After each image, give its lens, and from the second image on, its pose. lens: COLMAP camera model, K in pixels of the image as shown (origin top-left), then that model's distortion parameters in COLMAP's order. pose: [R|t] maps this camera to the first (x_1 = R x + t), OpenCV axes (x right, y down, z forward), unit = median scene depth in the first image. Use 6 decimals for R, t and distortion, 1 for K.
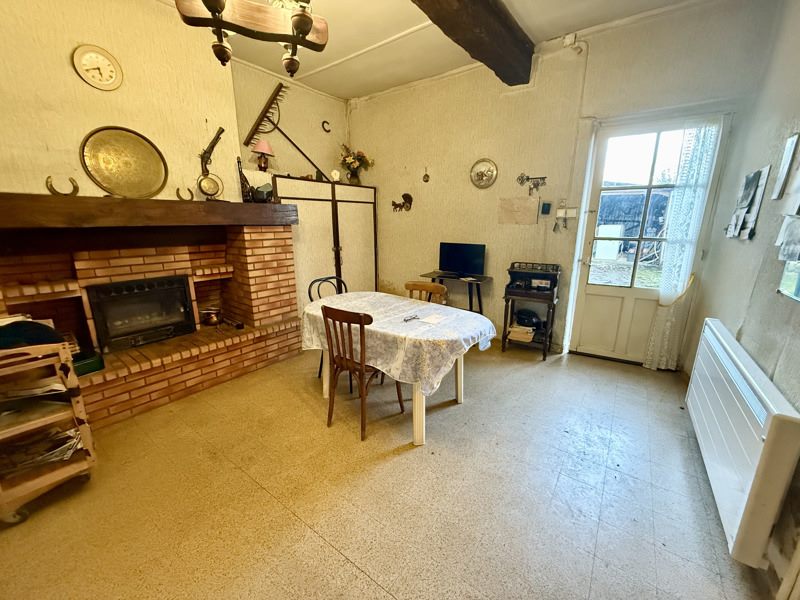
lens RADIAL K [[317.5, 0, 397.8], [0, 317.5, 301.2], [0, 0, 1]] dist [0.000053, -0.000137]
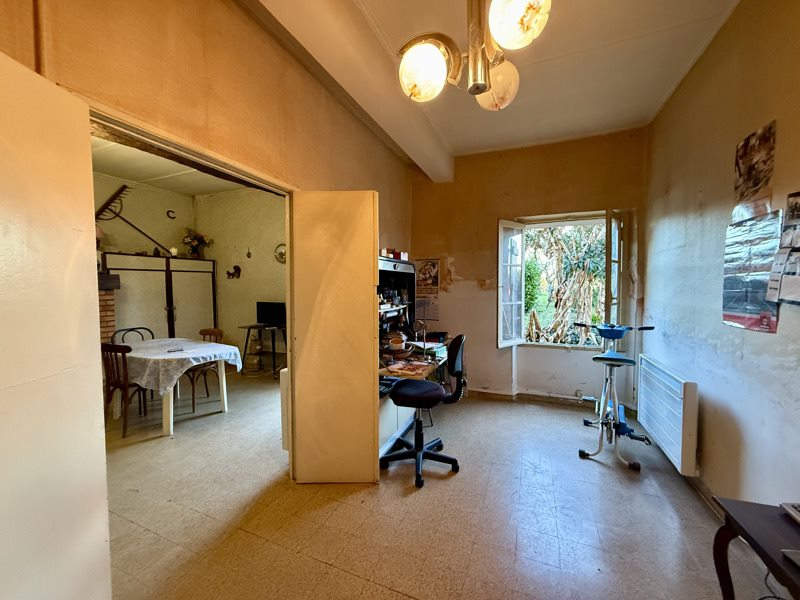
lens RADIAL K [[317.5, 0, 397.8], [0, 317.5, 301.2], [0, 0, 1]] dist [0.000053, -0.000137]
pose [[0.973961, -0.014933, 0.226223, 0.484725], [0.059034, 0.980112, -0.189463, 0.115280], [-0.218895, 0.197884, 0.955472, -0.463708]]
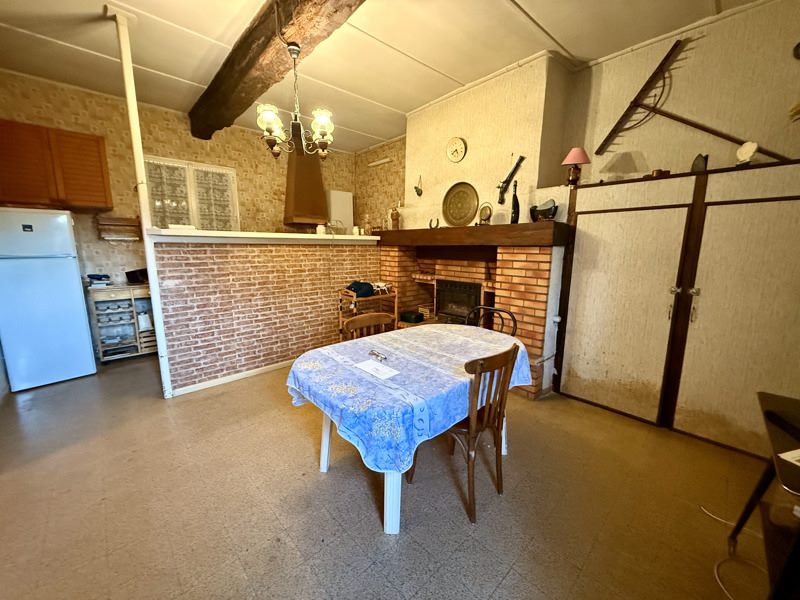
lens RADIAL K [[317.5, 0, 397.8], [0, 317.5, 301.2], [0, 0, 1]] dist [0.000053, -0.000137]
pose [[-0.172774, 0.173447, -0.969570, 0.544529], [-0.243066, 0.946421, 0.212619, -0.179987], [0.954499, 0.272405, -0.121358, 0.743561]]
